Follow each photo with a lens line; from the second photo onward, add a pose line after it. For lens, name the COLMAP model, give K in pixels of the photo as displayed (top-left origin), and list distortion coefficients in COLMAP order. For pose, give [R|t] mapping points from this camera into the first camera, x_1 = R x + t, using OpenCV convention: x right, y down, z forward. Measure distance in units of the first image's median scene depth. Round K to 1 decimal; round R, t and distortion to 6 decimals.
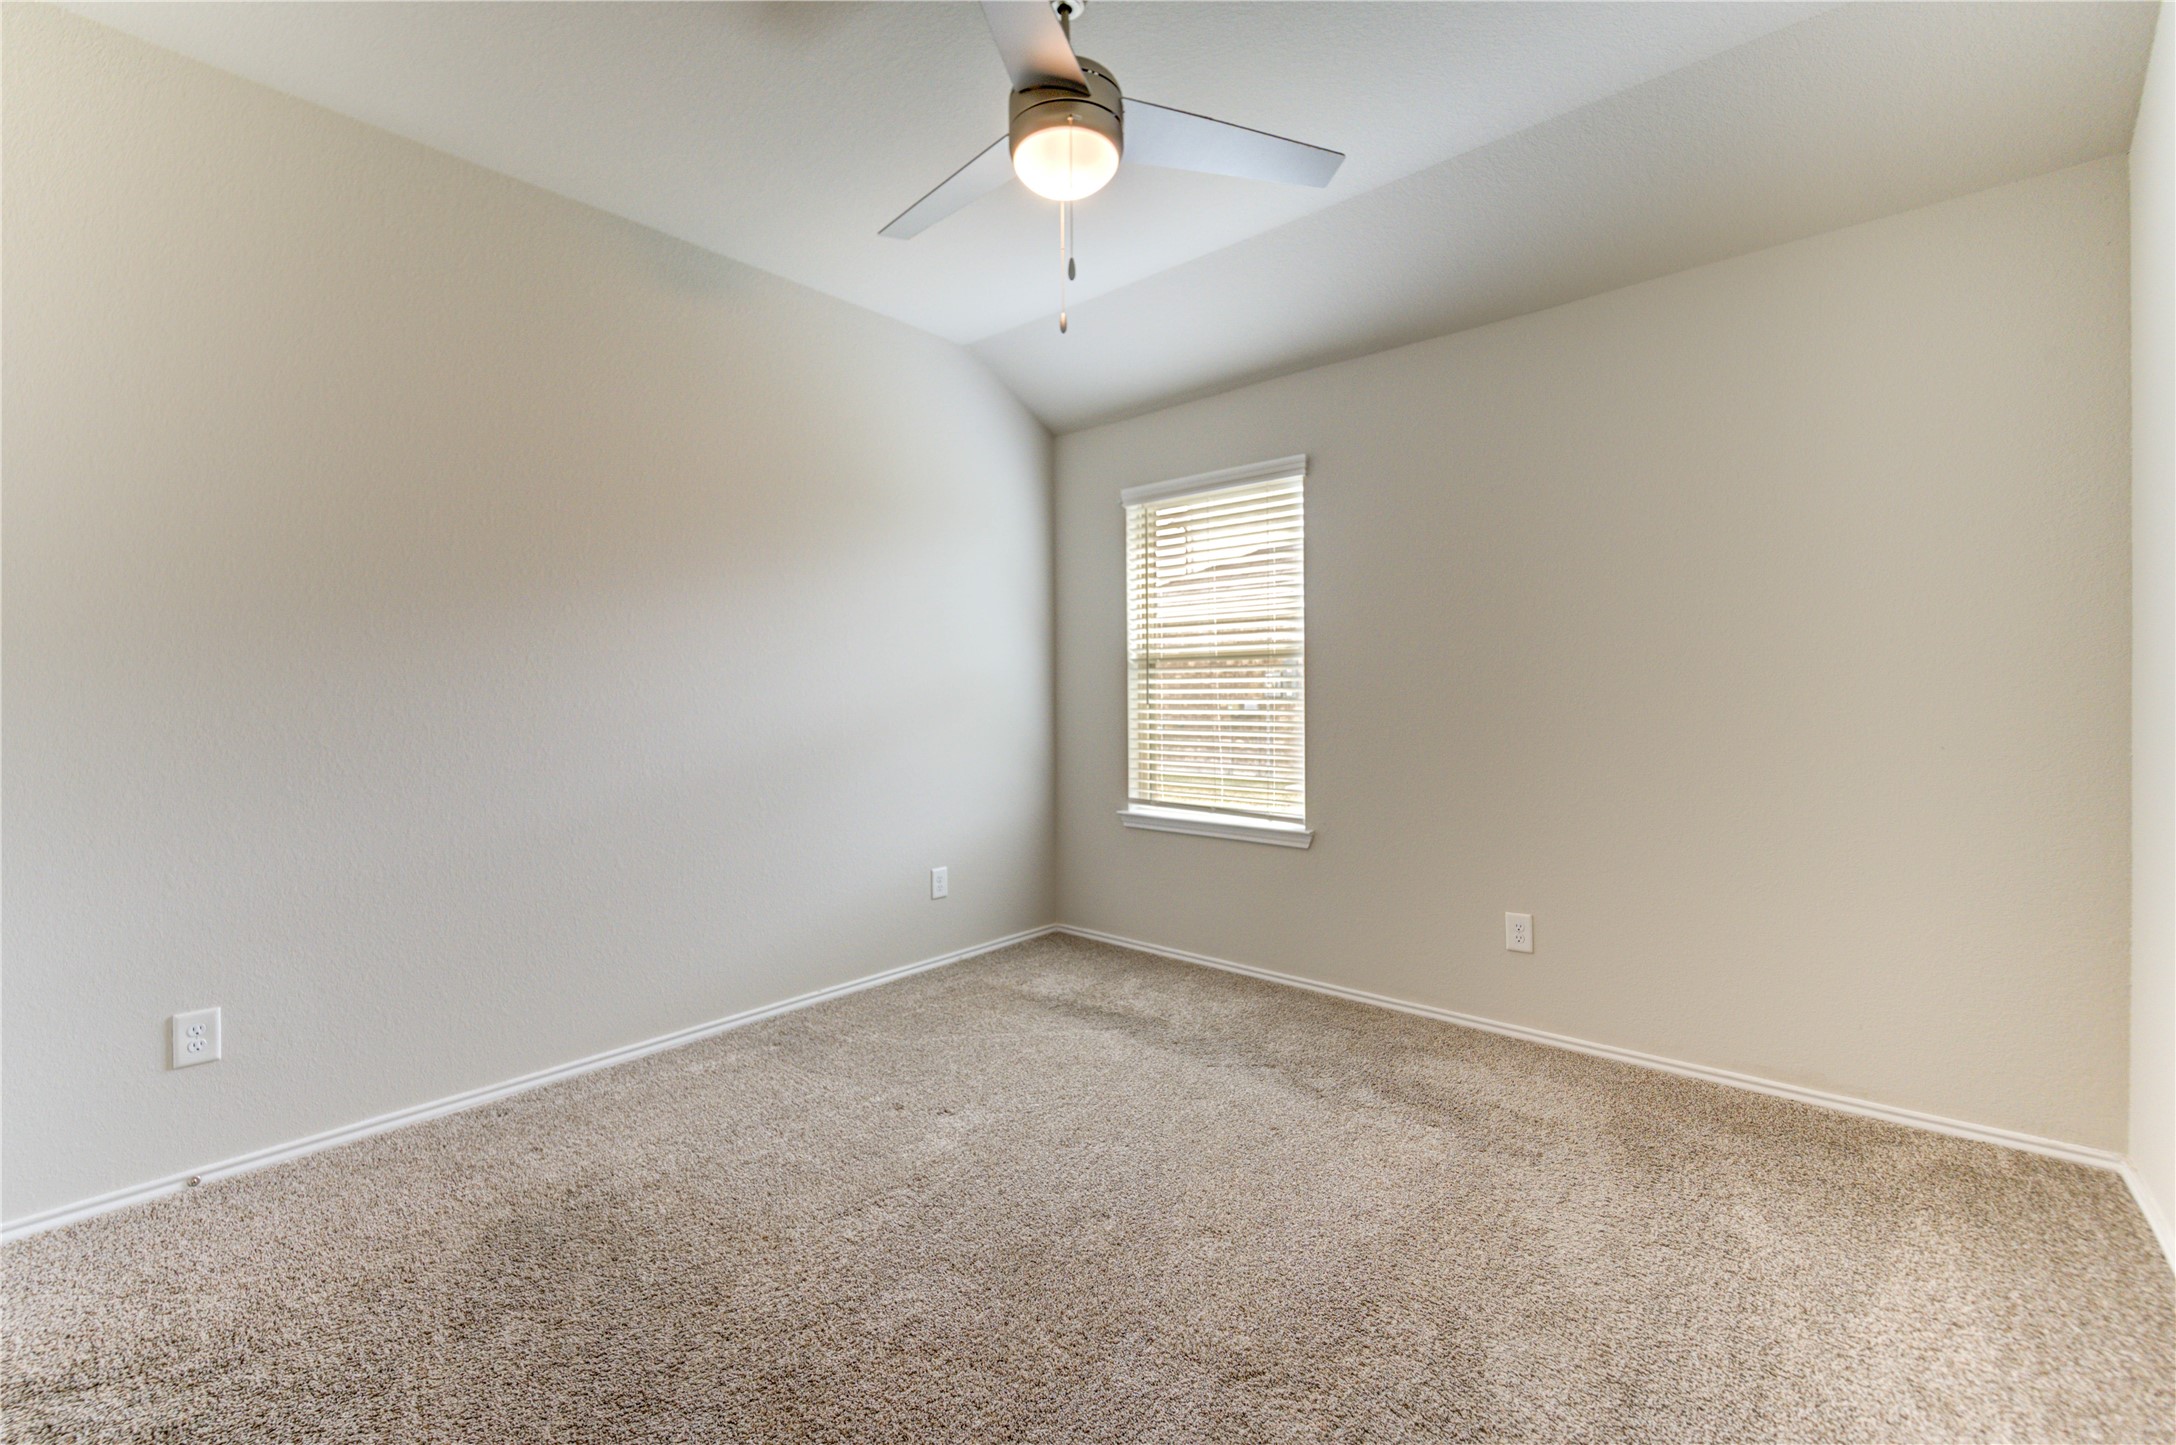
lens RADIAL K [[905.4, 0, 1085.2], [0, 905.4, 685.8], [0, 0, 1]] dist [-0.017428, 0.000151]
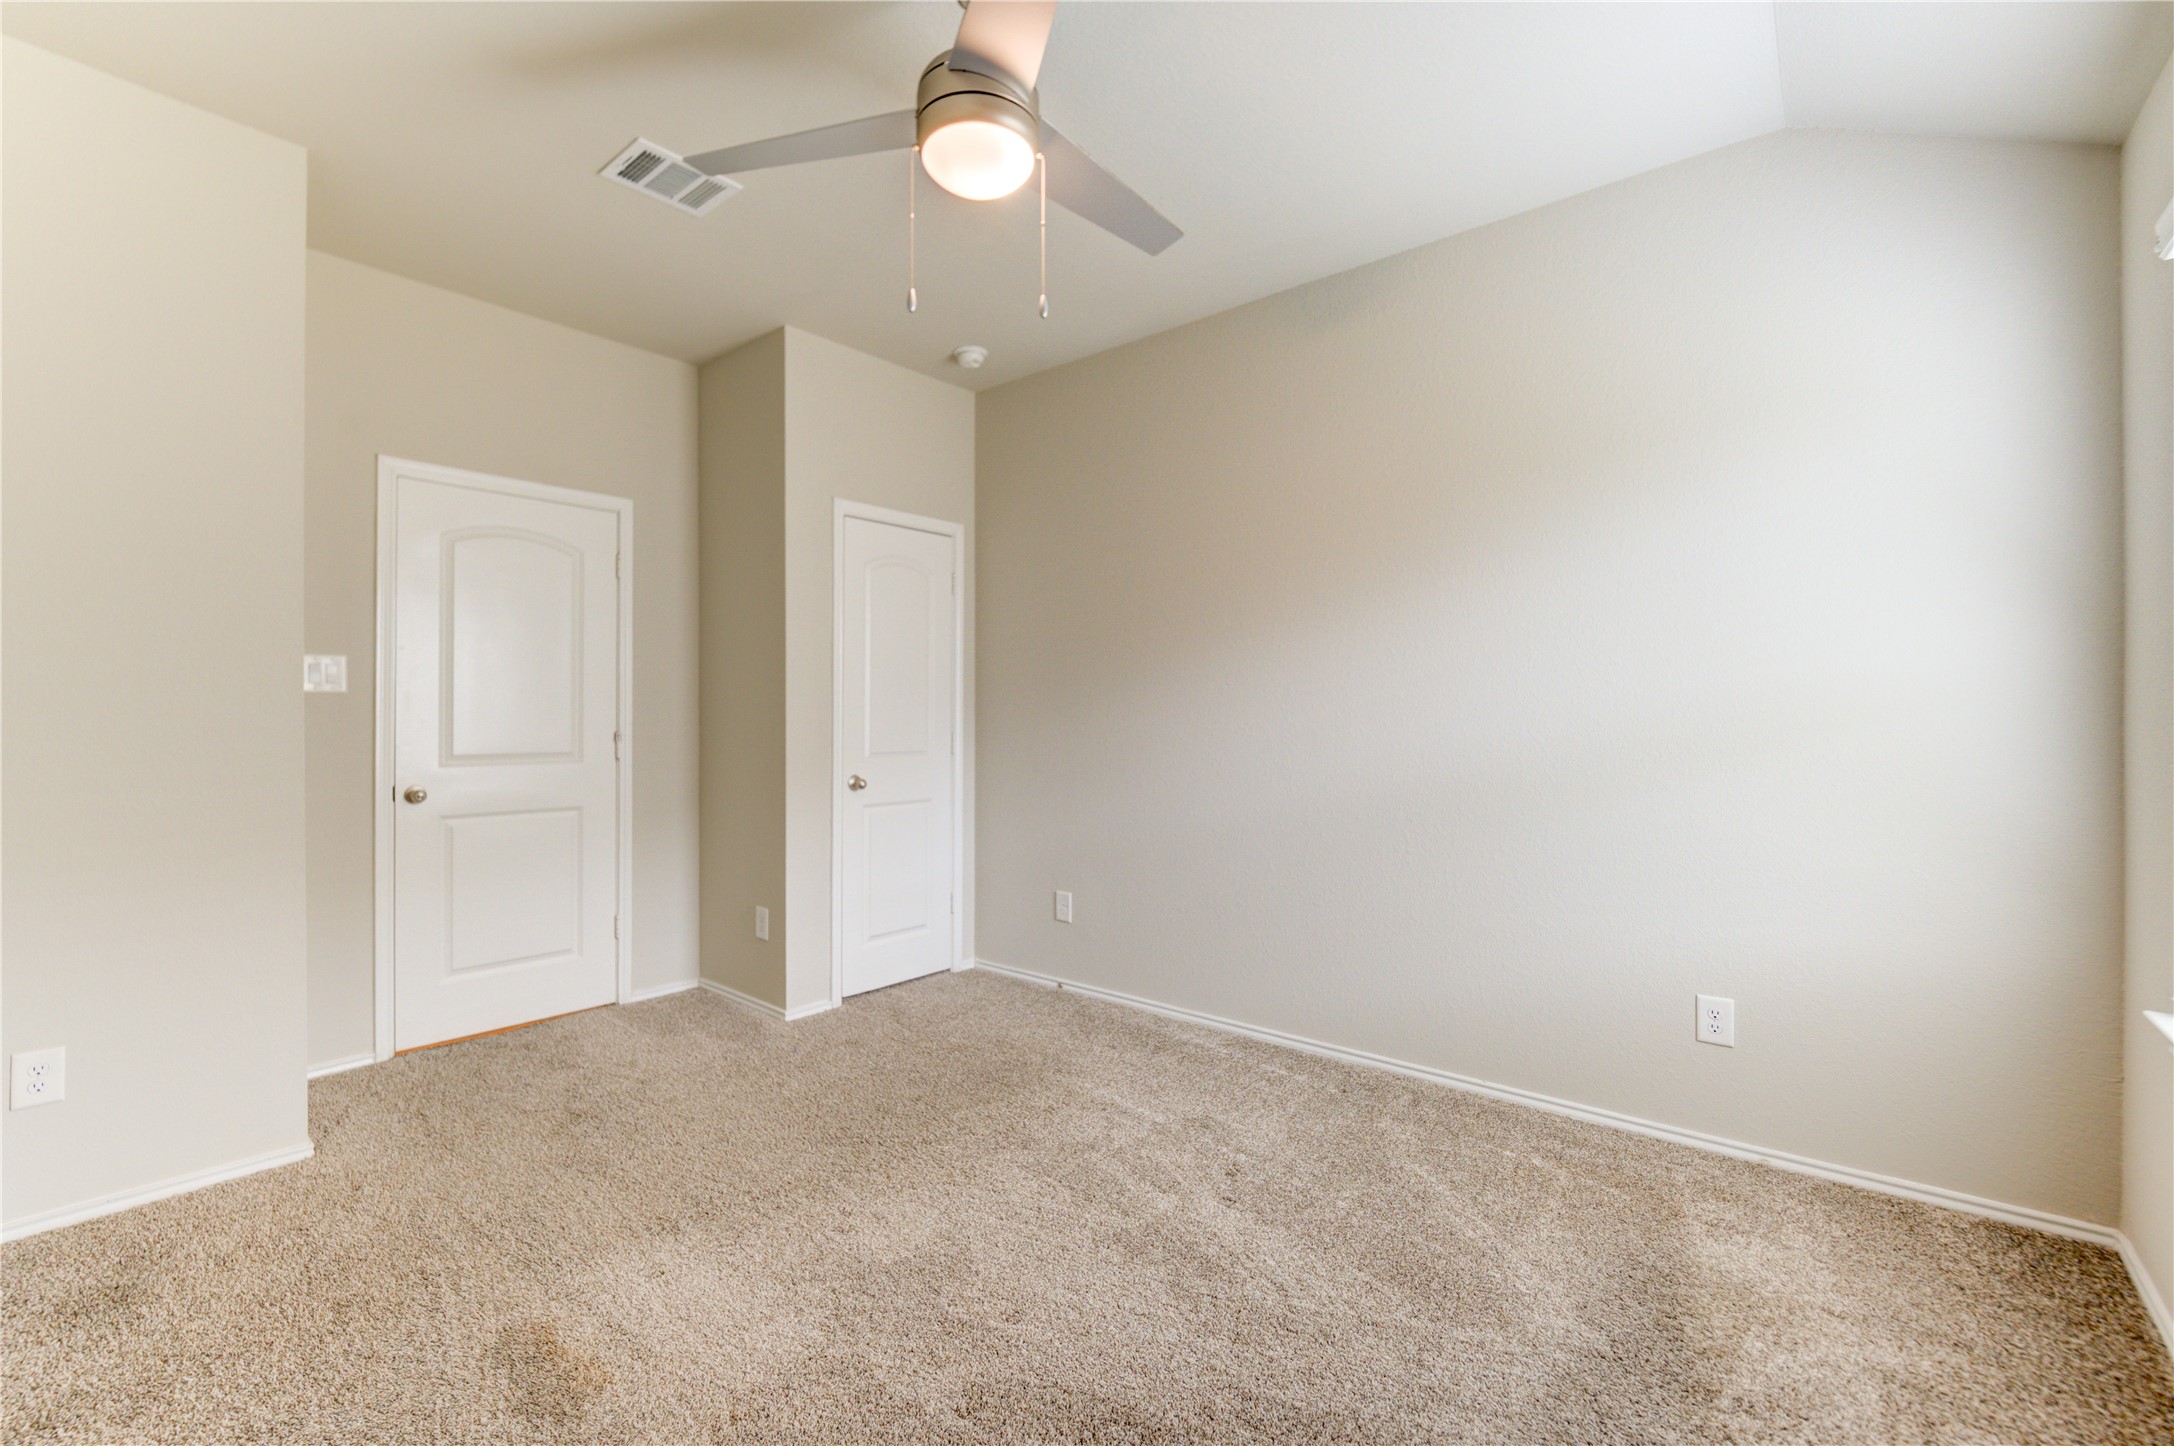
lens RADIAL K [[917.1, 0, 1087.0], [0, 917.1, 723.0], [0, 0, 1]] dist [-0.000016, -0.000030]
pose [[0.030951, 0.012681, -0.999440, 0.587190], [0.001045, 0.999919, 0.012719, 0.001420], [0.999520, -0.001438, 0.030936, 0.684696]]
